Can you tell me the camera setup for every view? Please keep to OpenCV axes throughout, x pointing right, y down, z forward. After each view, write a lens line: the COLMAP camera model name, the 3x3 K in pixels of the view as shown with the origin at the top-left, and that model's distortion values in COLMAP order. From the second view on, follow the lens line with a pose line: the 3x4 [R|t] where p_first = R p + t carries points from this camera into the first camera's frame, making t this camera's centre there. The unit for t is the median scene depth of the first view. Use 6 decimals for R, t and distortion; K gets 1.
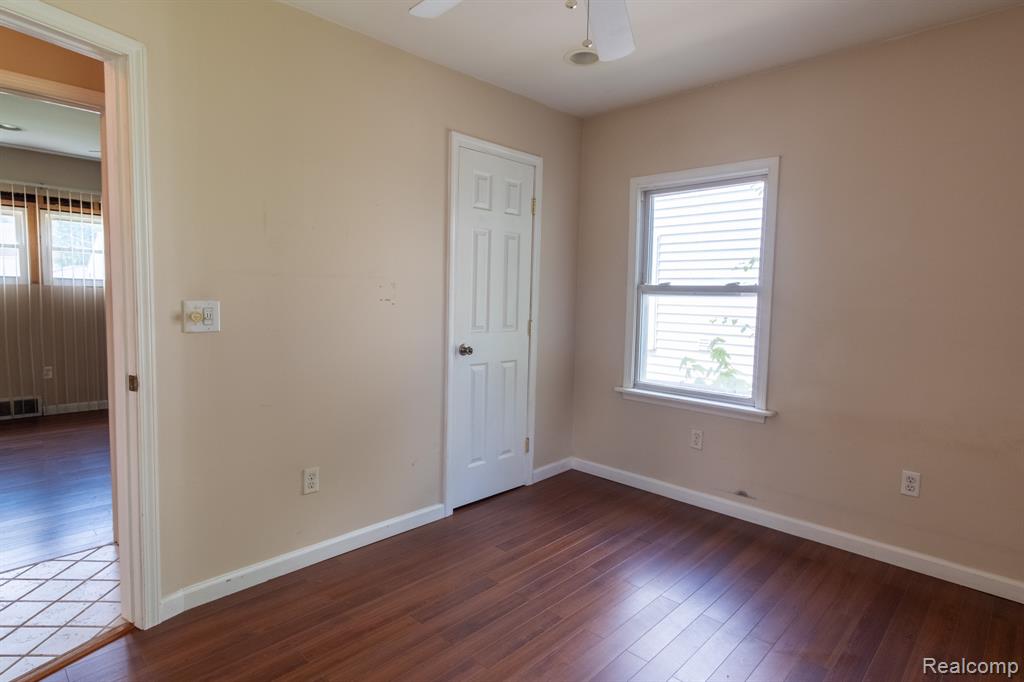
lens RADIAL K [[540.9, 0, 517.6], [0, 540.9, 337.4], [0, 0, 1]] dist [0.005884, 0.001277]
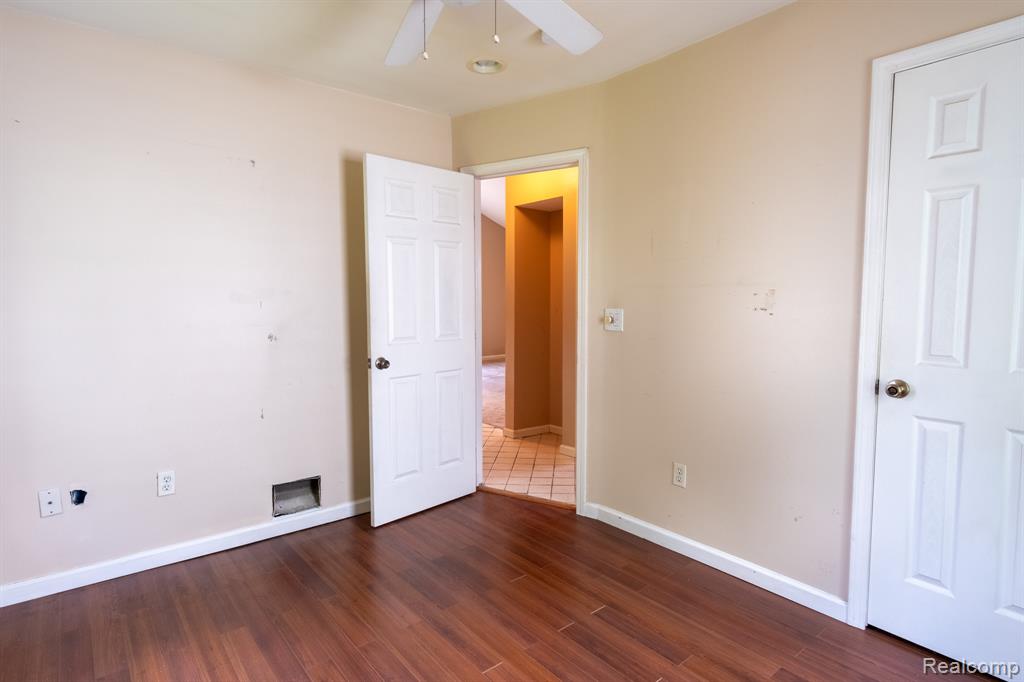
lens RADIAL K [[540.9, 0, 517.6], [0, 540.9, 337.4], [0, 0, 1]] dist [0.005884, 0.001277]
pose [[-0.107559, 0.054080, -0.992727, 0.747453], [-0.078681, 0.994925, 0.062725, -0.054853], [0.991080, 0.084855, -0.102758, 0.799457]]
